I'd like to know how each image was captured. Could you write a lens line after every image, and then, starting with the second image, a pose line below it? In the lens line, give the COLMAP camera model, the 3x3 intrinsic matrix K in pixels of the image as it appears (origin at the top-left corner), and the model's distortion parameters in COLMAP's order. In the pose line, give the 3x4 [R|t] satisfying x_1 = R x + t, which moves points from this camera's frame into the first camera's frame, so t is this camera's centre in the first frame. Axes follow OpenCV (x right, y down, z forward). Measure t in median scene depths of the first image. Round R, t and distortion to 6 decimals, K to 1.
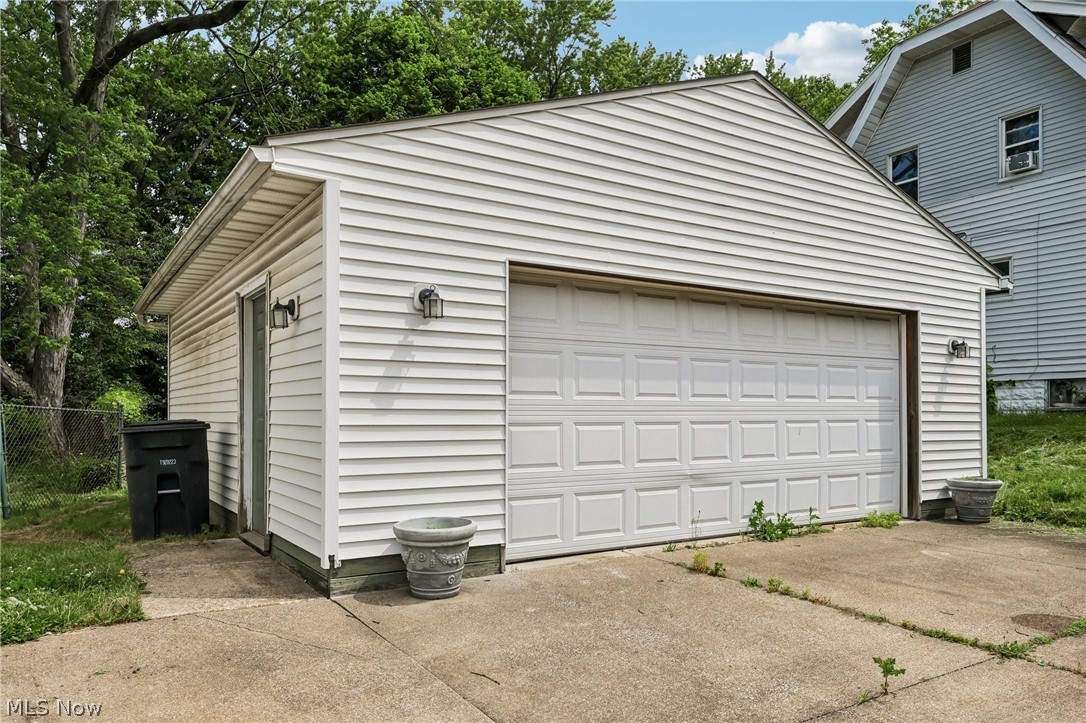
lens RADIAL K [[769.1, 0, 539.4], [0, 769.1, 369.3], [0, 0, 1]] dist [0.004515, -0.002529]
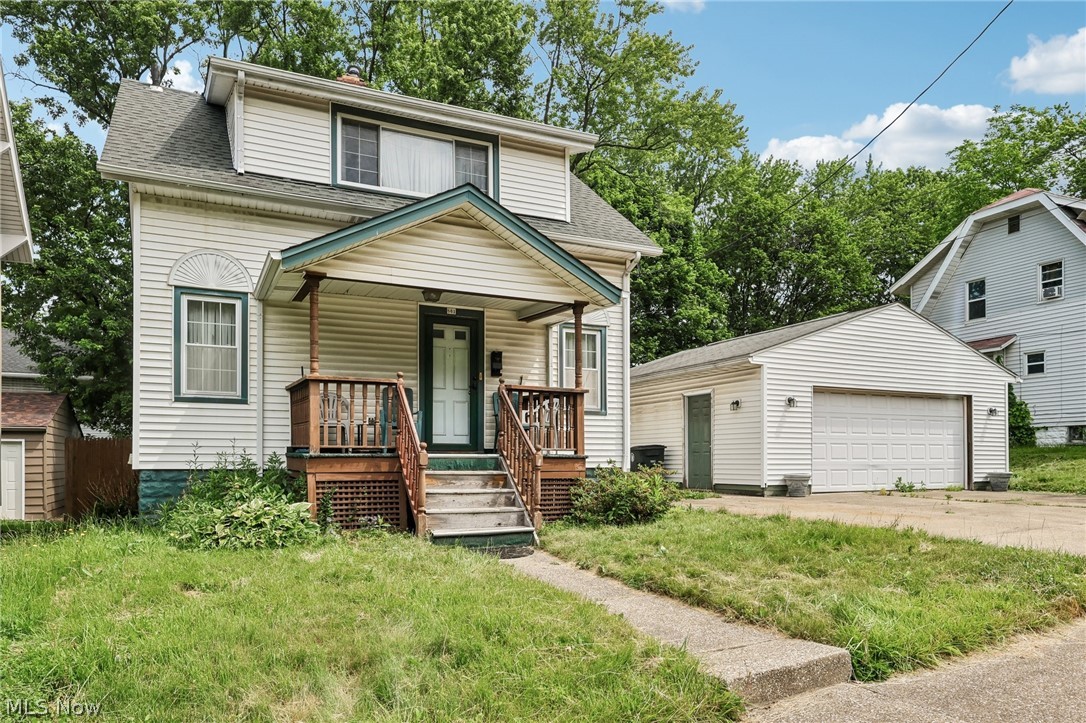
lens RADIAL K [[742.4, 0, 542.7], [0, 742.4, 430.6], [0, 0, 1]] dist [0.002952, 0.006195]
pose [[0.994113, -0.006813, -0.108137, -0.486879], [0.008320, 0.999874, 0.013499, -0.013003], [0.108031, -0.014319, 0.994044, -1.216792]]
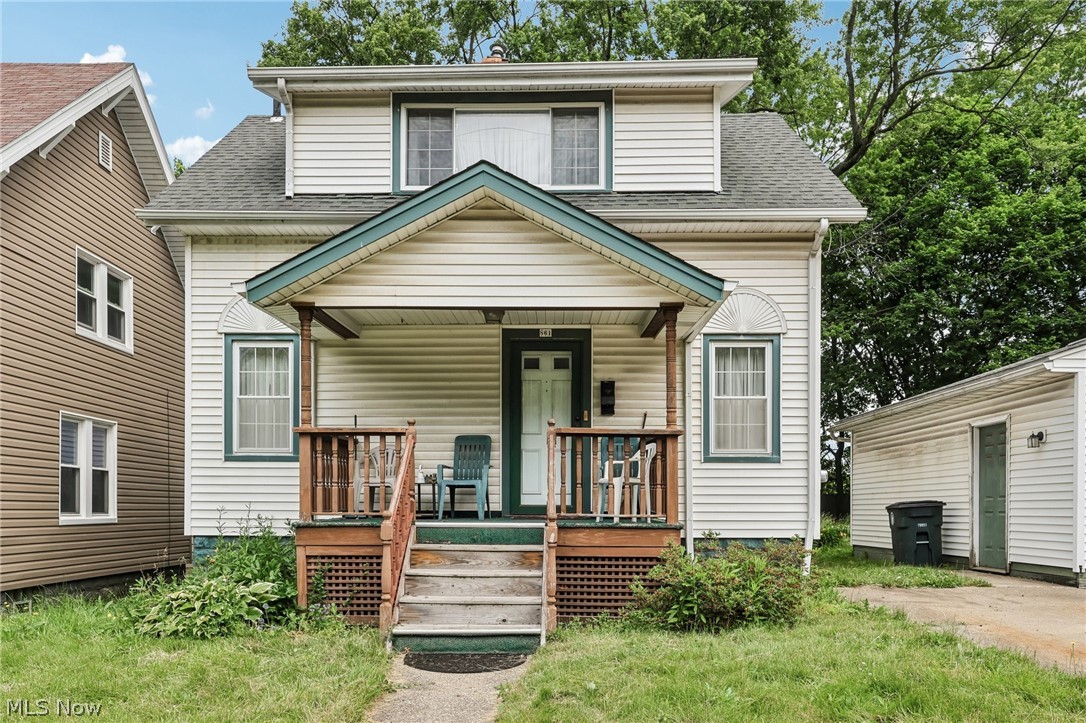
lens RADIAL K [[857.4, 0, 538.2], [0, 857.4, 491.0], [0, 0, 1]] dist [0.007558, 0.002904]
pose [[0.837845, -0.010857, -0.545800, -0.130793], [0.029216, 0.999261, 0.024971, -0.022946], [0.545126, -0.036868, 0.837543, -0.889727]]
